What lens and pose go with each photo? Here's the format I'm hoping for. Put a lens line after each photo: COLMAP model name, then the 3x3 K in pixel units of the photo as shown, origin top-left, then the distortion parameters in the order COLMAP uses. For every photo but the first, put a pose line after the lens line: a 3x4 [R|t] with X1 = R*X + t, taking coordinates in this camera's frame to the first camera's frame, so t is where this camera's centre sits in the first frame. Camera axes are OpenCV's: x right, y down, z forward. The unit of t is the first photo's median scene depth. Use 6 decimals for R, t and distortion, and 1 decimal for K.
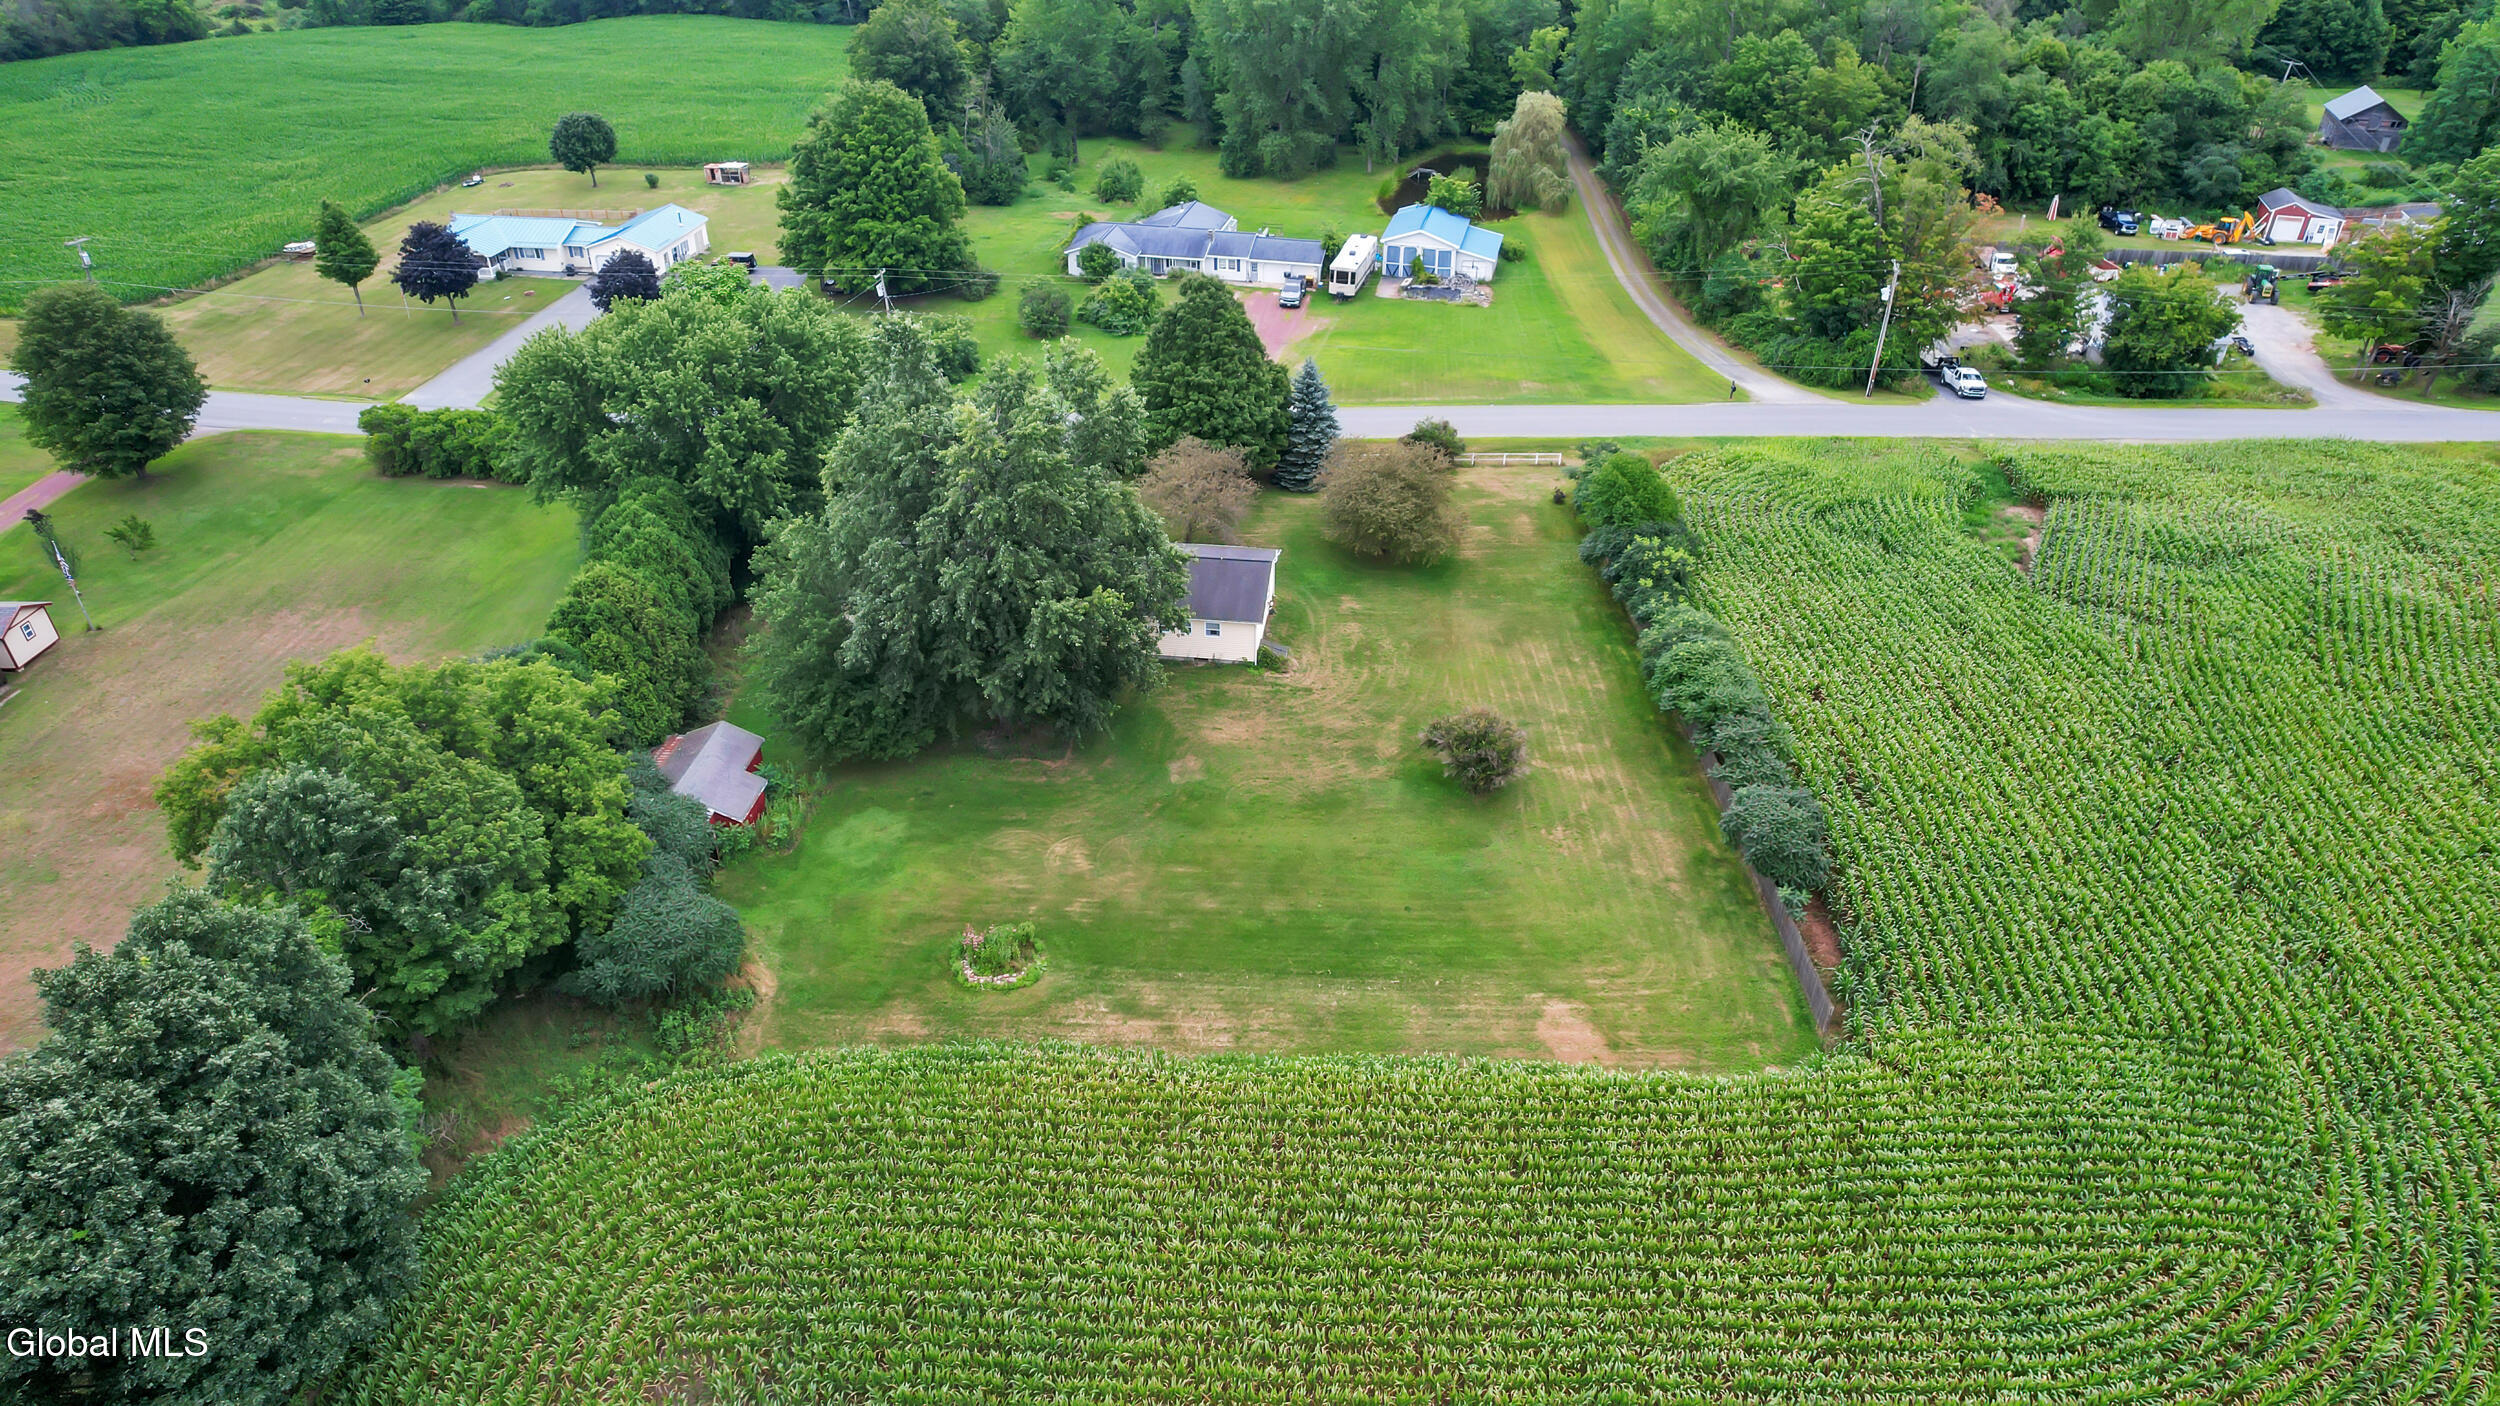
lens RADIAL K [[1602.6, 0, 1248.9], [0, 1602.6, 712.4], [0, 0, 1]] dist [-0.078125, 0.065278]
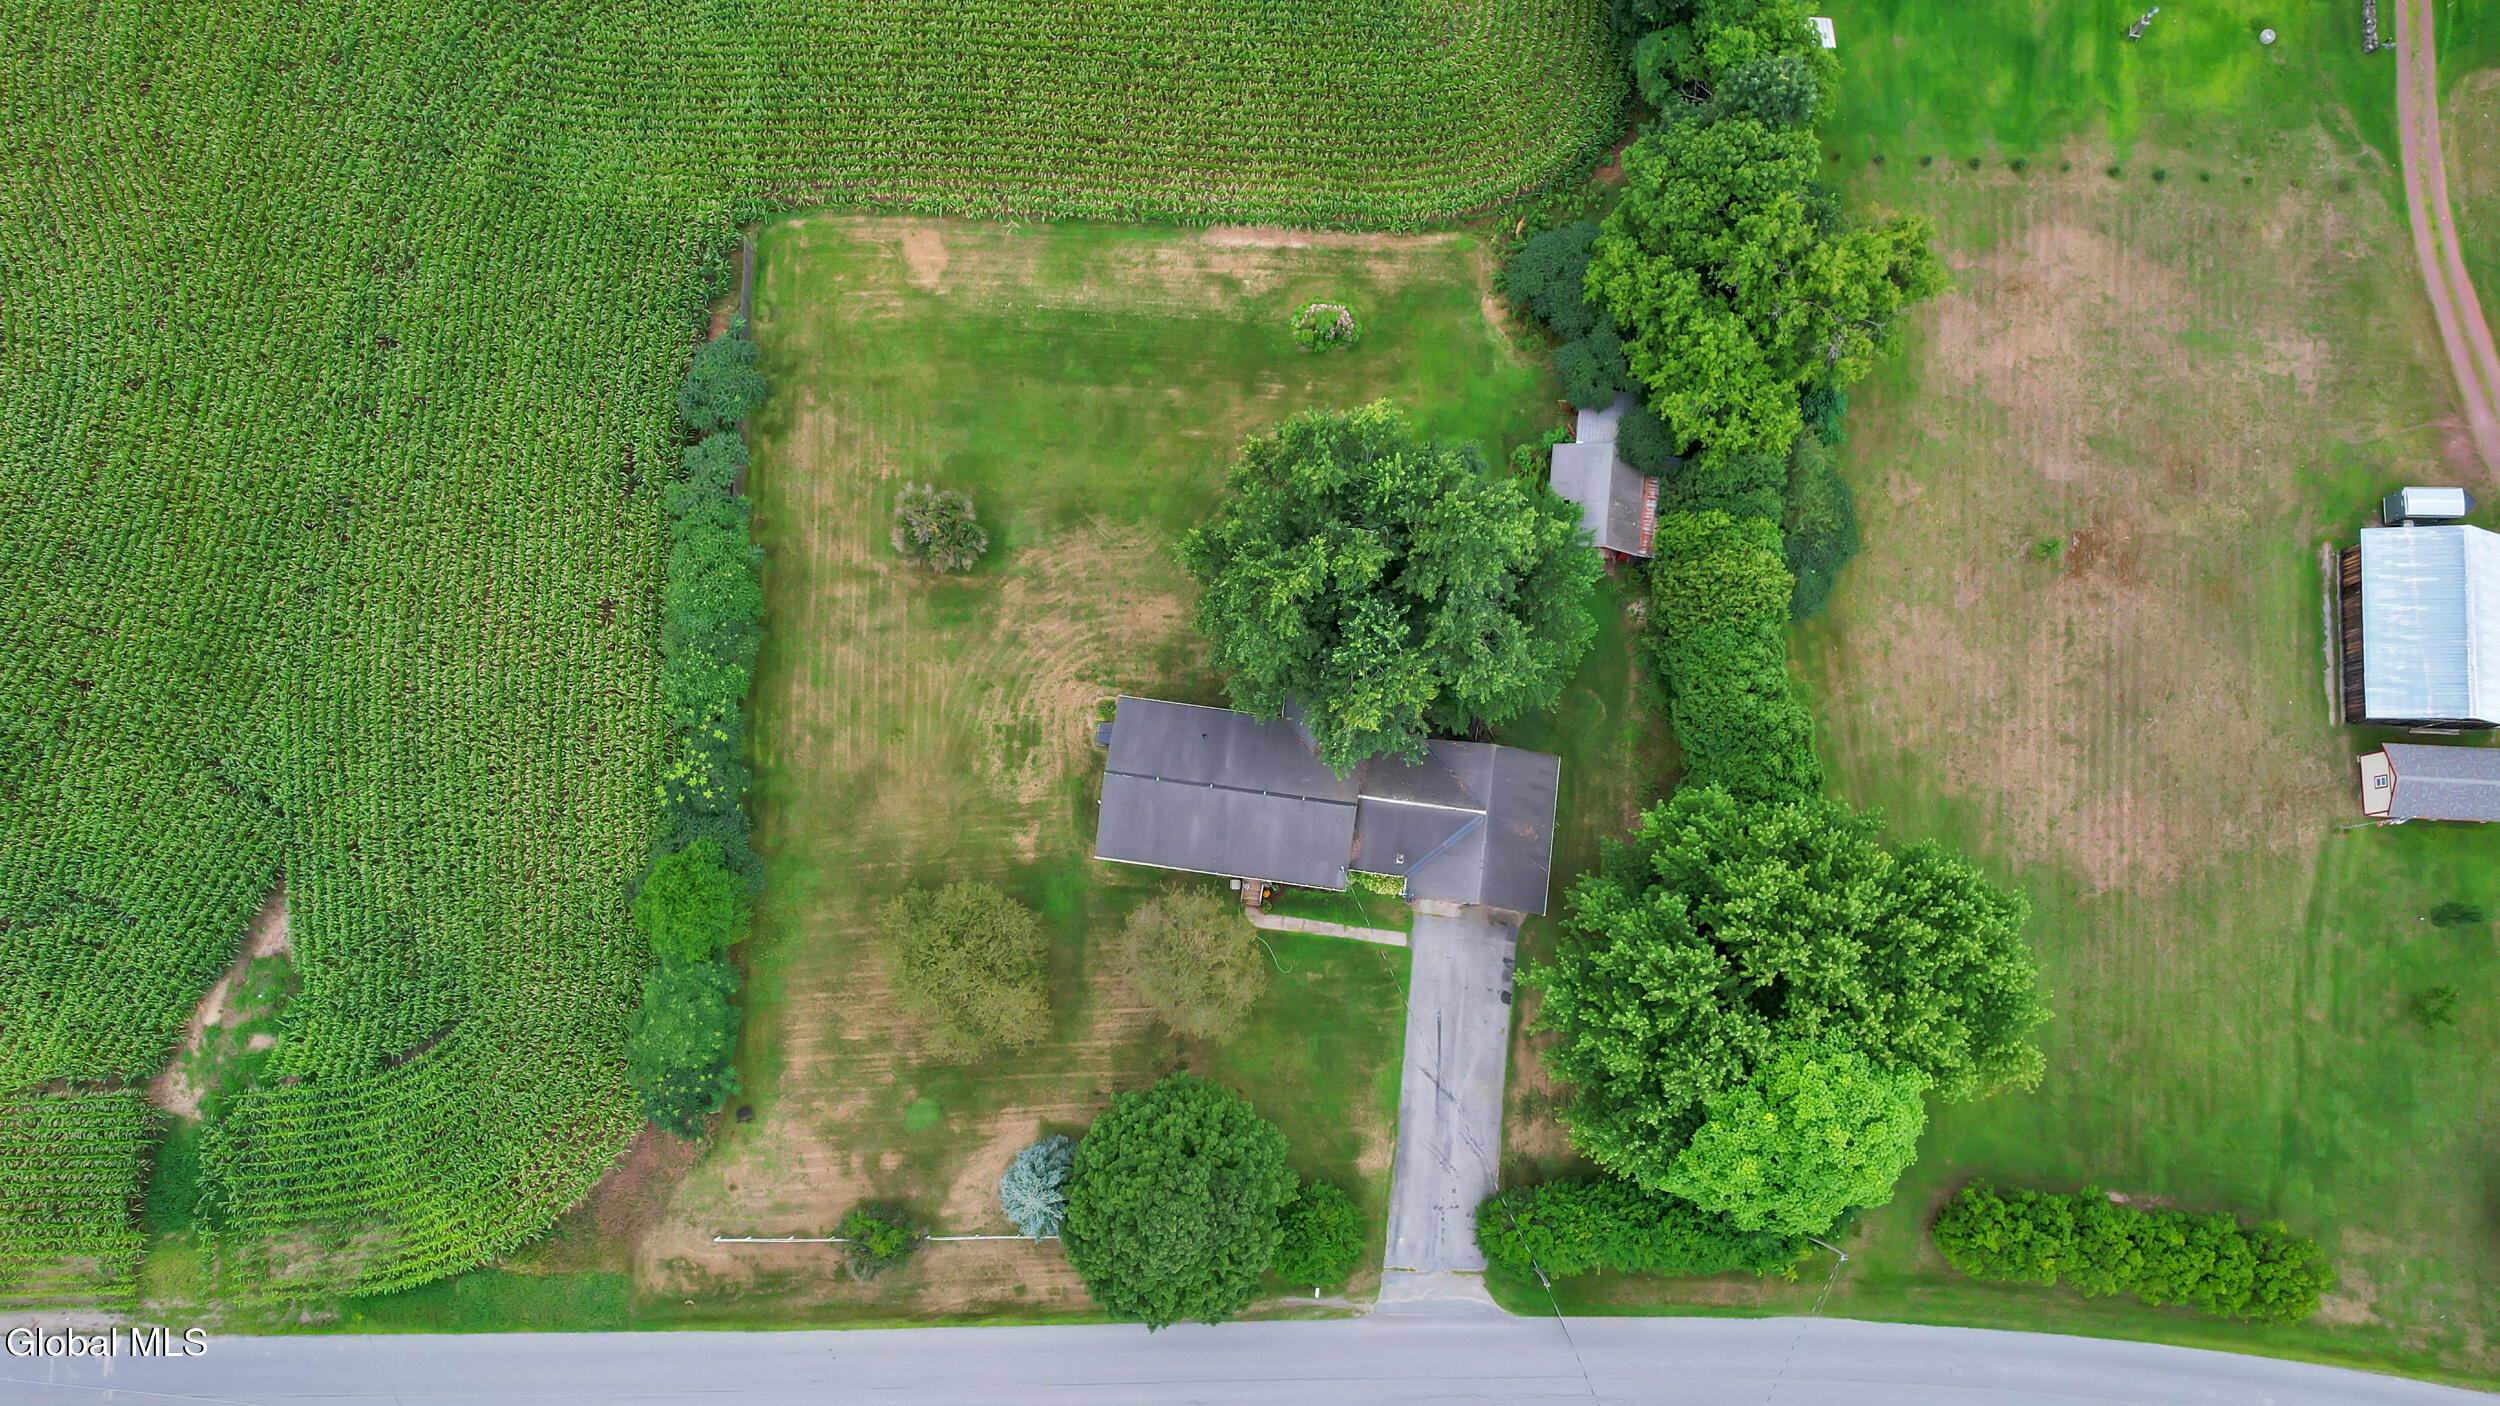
lens RADIAL K [[1602.6, 0, 1248.9], [0, 1602.6, 712.4], [0, 0, 1]] dist [-0.078125, 0.065278]
pose [[-0.999874, -0.006814, -0.014342, -0.036429], [-0.010673, -0.380306, 0.924799, -0.619727], [-0.011756, 0.924836, 0.380186, 0.393149]]
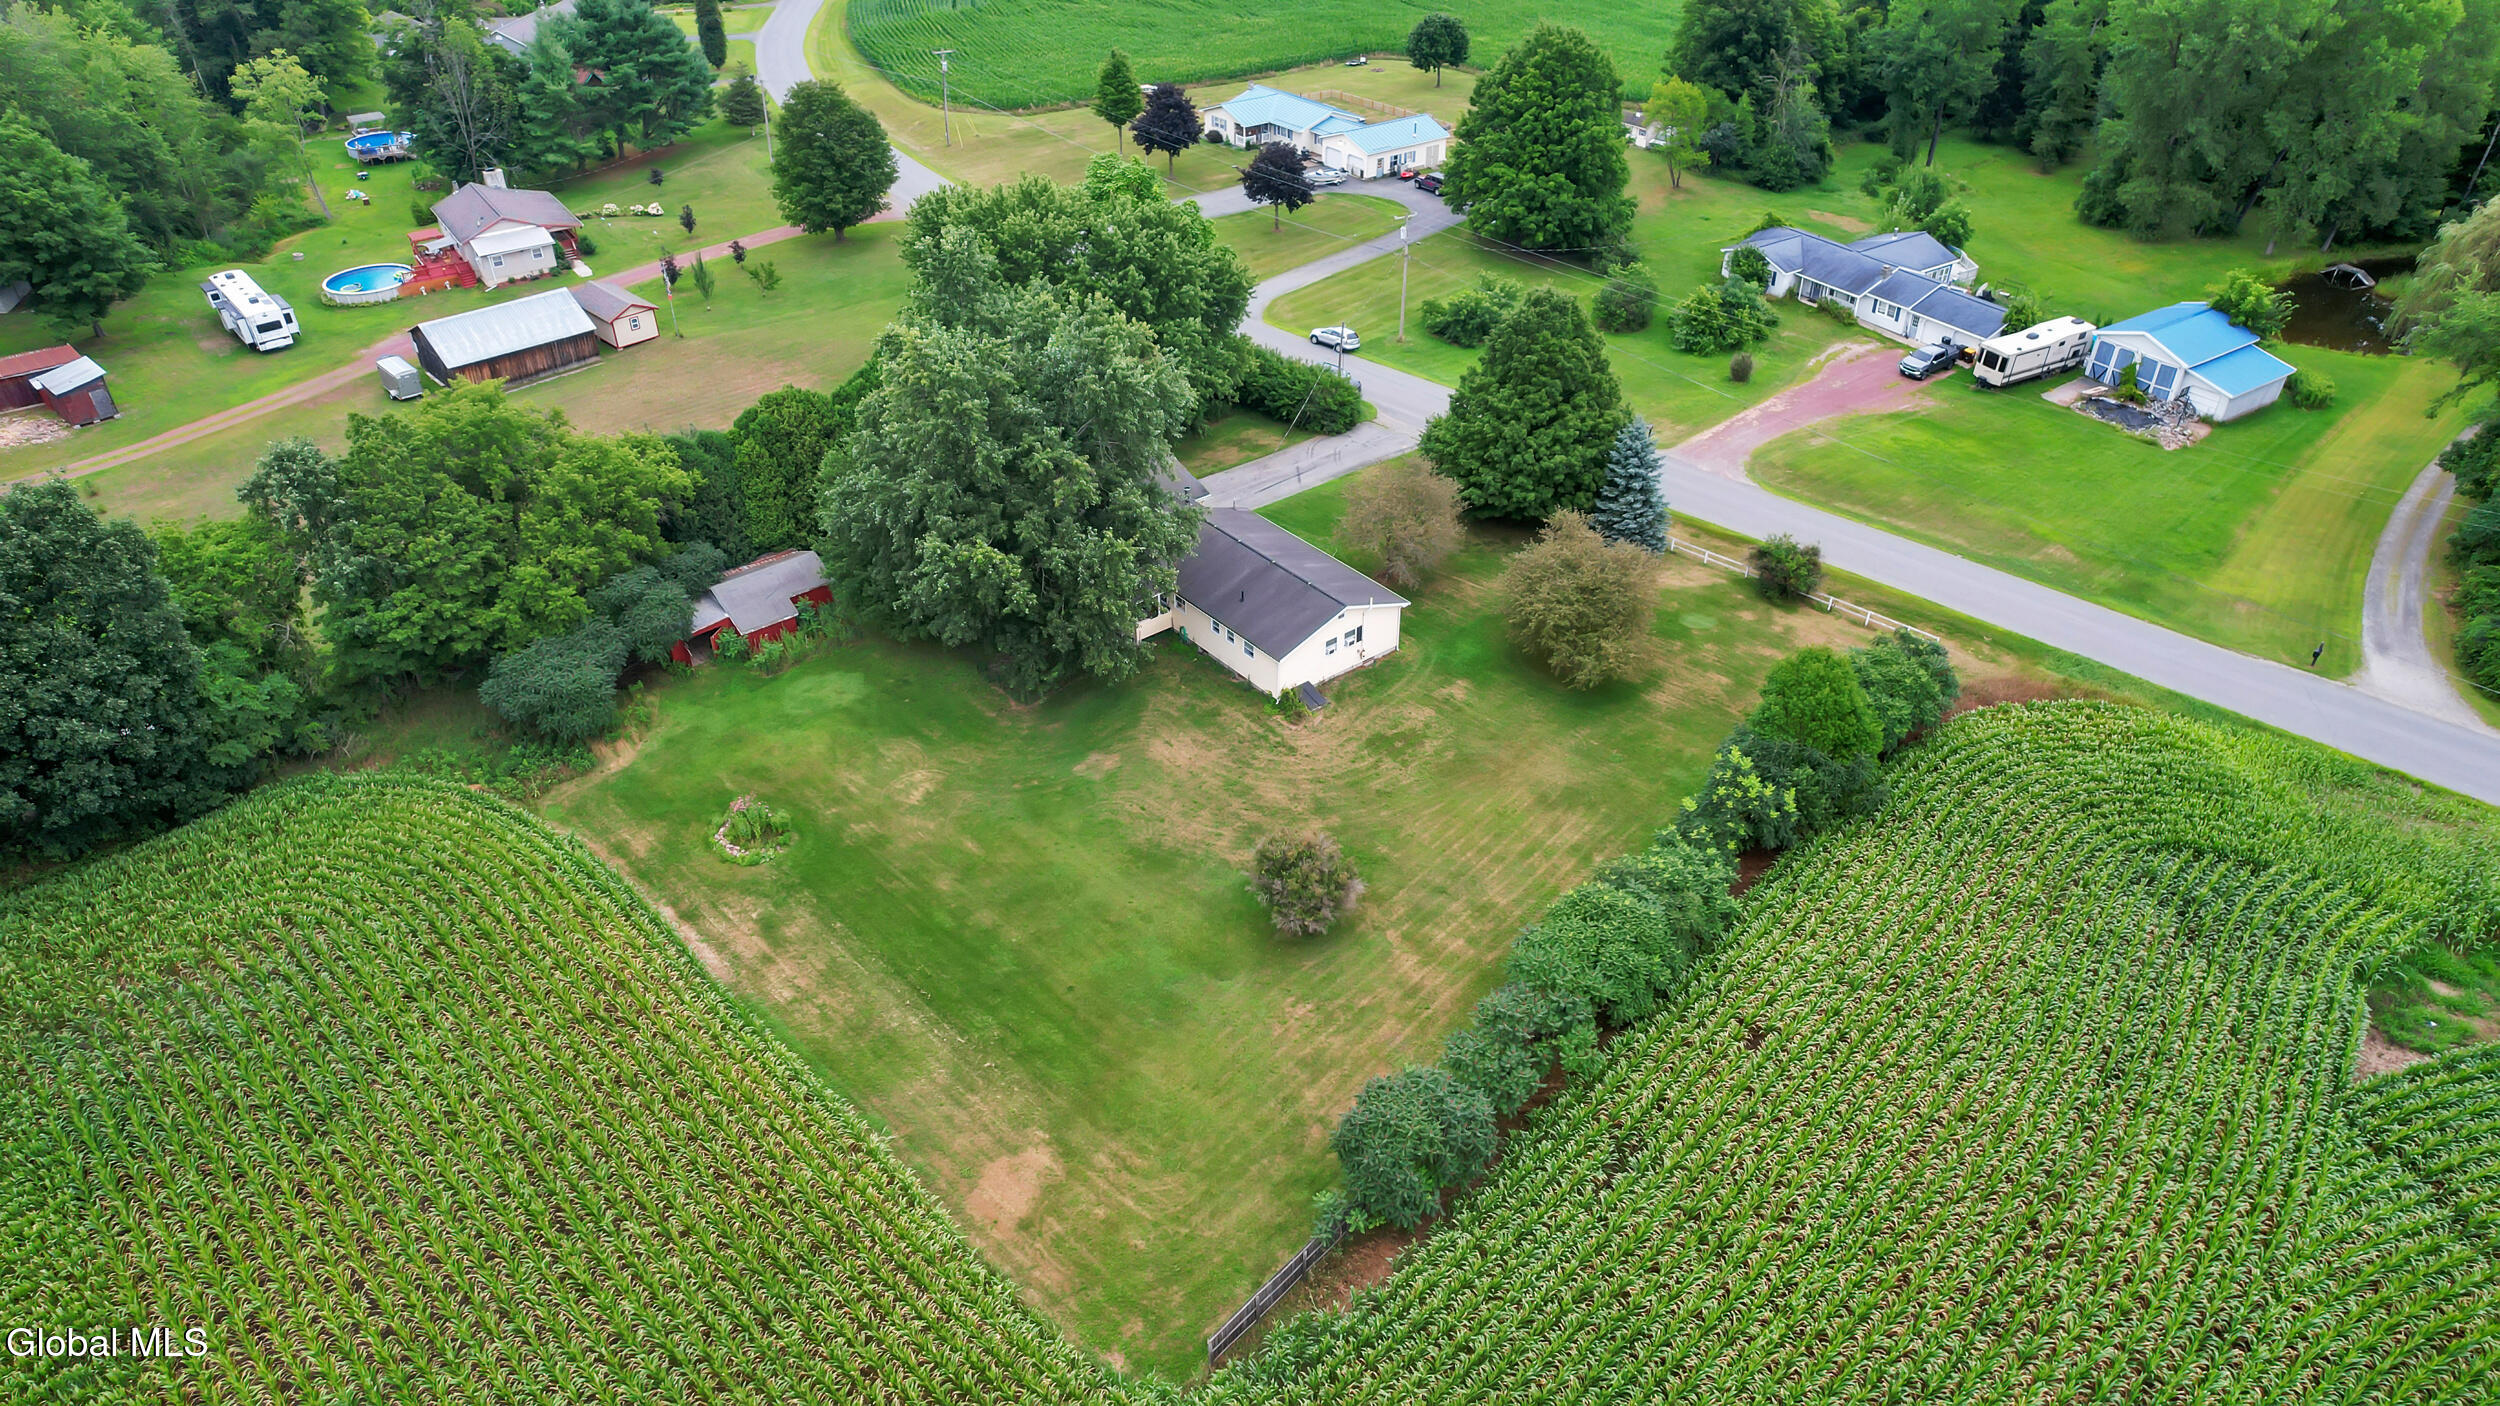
lens RADIAL K [[1602.6, 0, 1248.9], [0, 1602.6, 712.4], [0, 0, 1]] dist [-0.078125, 0.065278]
pose [[0.722548, 0.393292, -0.568547, 0.326456], [-0.370056, 0.914696, 0.162447, -0.106758], [0.583937, 0.093019, 0.806452, 0.165839]]
